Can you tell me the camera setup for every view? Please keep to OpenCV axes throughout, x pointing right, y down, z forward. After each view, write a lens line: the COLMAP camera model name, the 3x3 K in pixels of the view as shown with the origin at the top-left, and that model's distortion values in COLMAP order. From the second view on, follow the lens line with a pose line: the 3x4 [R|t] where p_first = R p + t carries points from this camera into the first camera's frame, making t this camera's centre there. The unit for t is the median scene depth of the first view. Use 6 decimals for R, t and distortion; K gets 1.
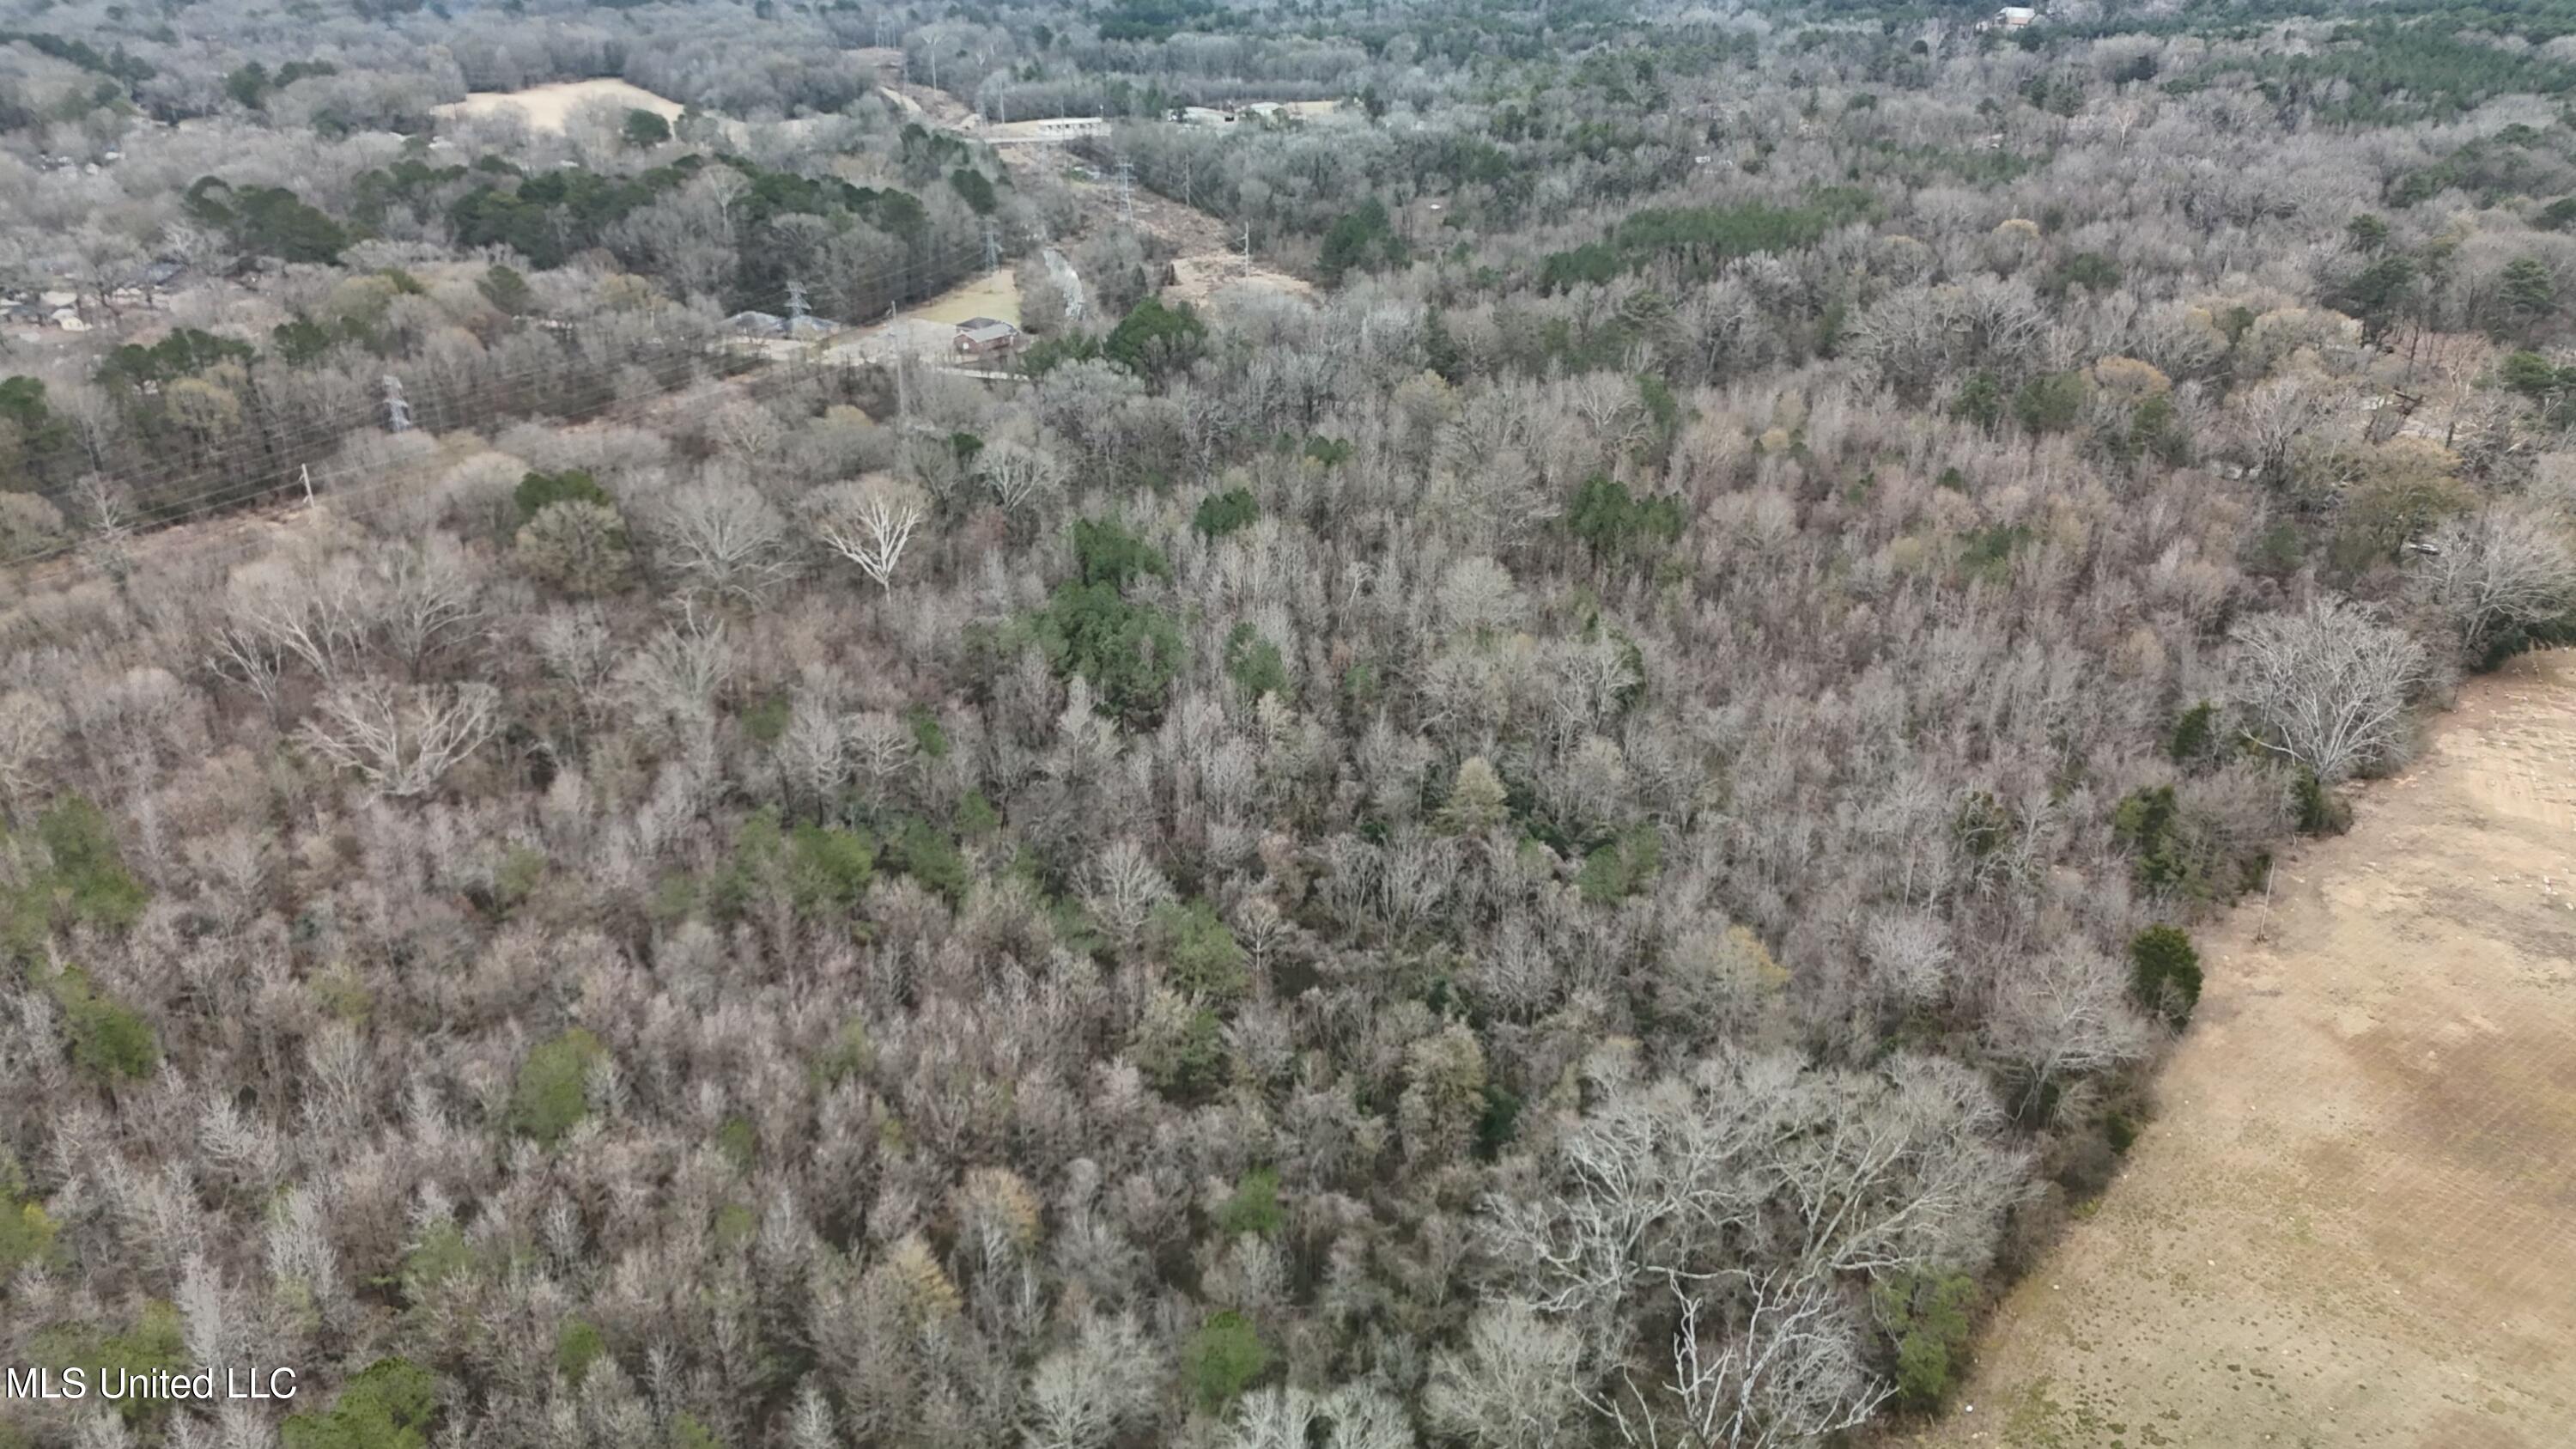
lens RADIAL K [[1878.5, 0, 1288.0], [0, 1878.5, 724.5], [0, 0, 1]] dist [0.095450, -0.101734]
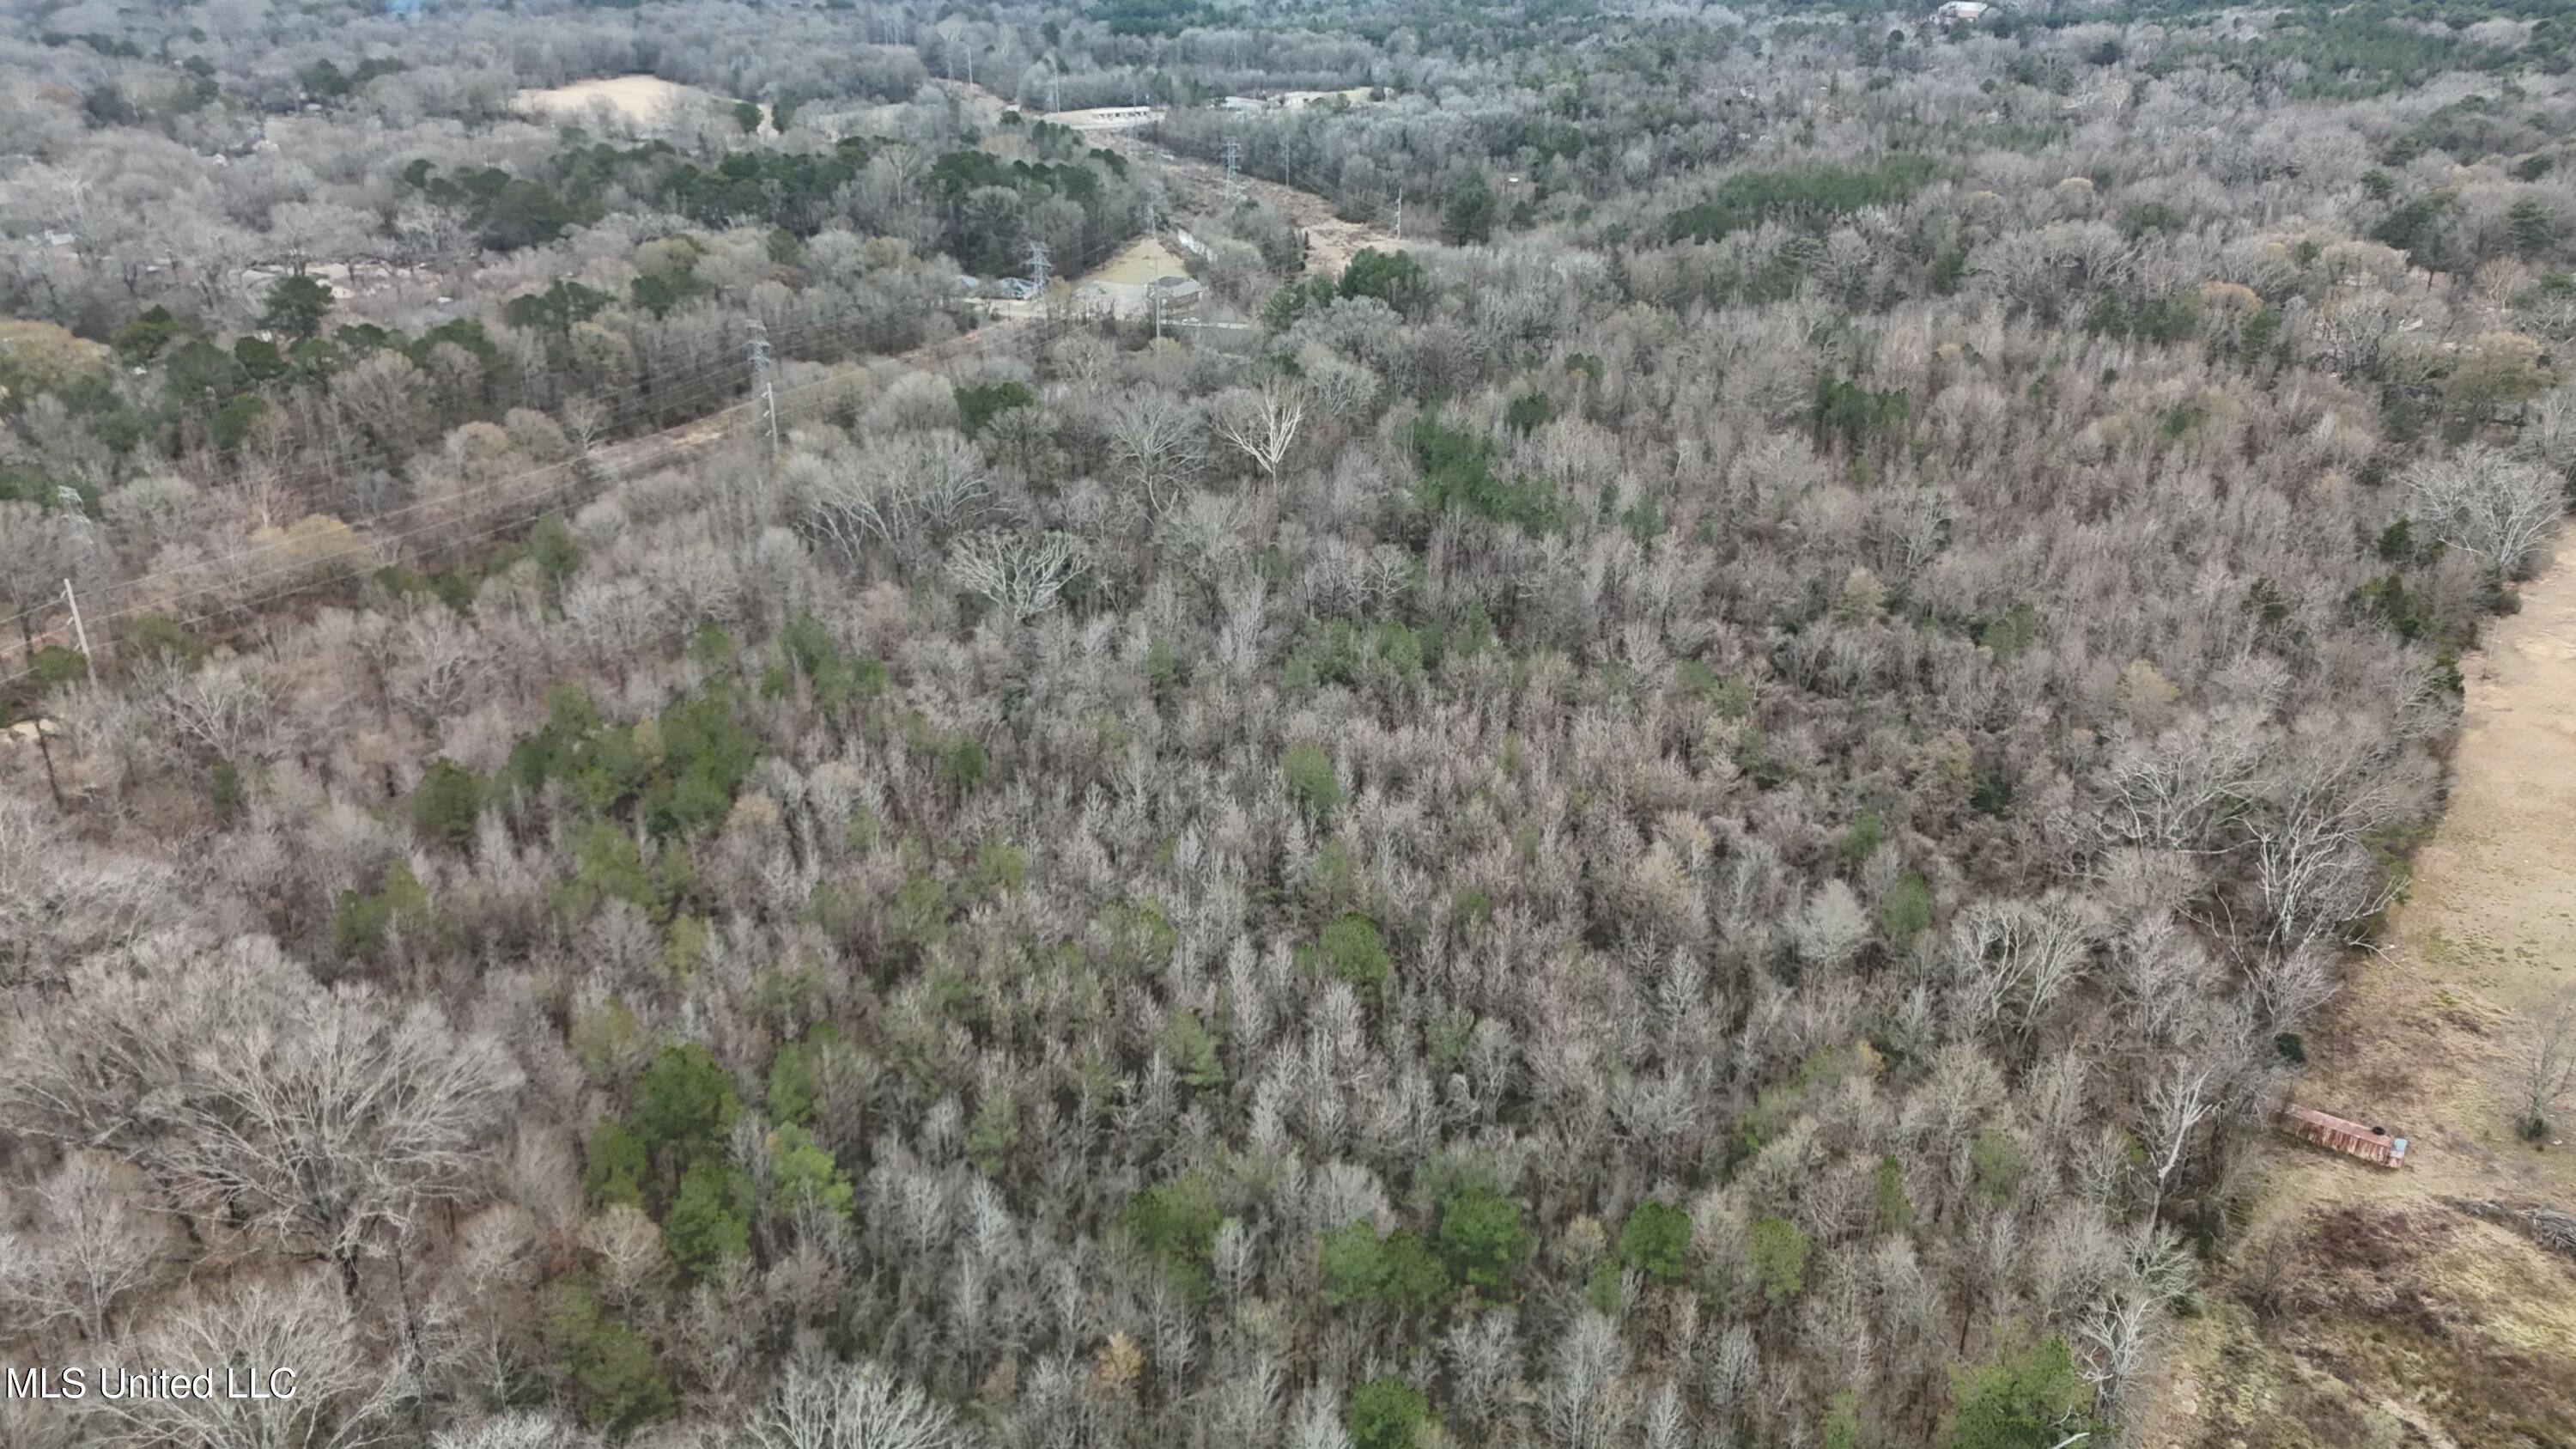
lens RADIAL K [[1878.5, 0, 1288.0], [0, 1878.5, 724.5], [0, 0, 1]] dist [0.095450, -0.101734]
pose [[0.998053, -0.025570, 0.056895, -0.140029], [0.025647, 0.999671, -0.000630, 0.044180], [-0.056860, 0.002088, 0.998380, -0.098636]]
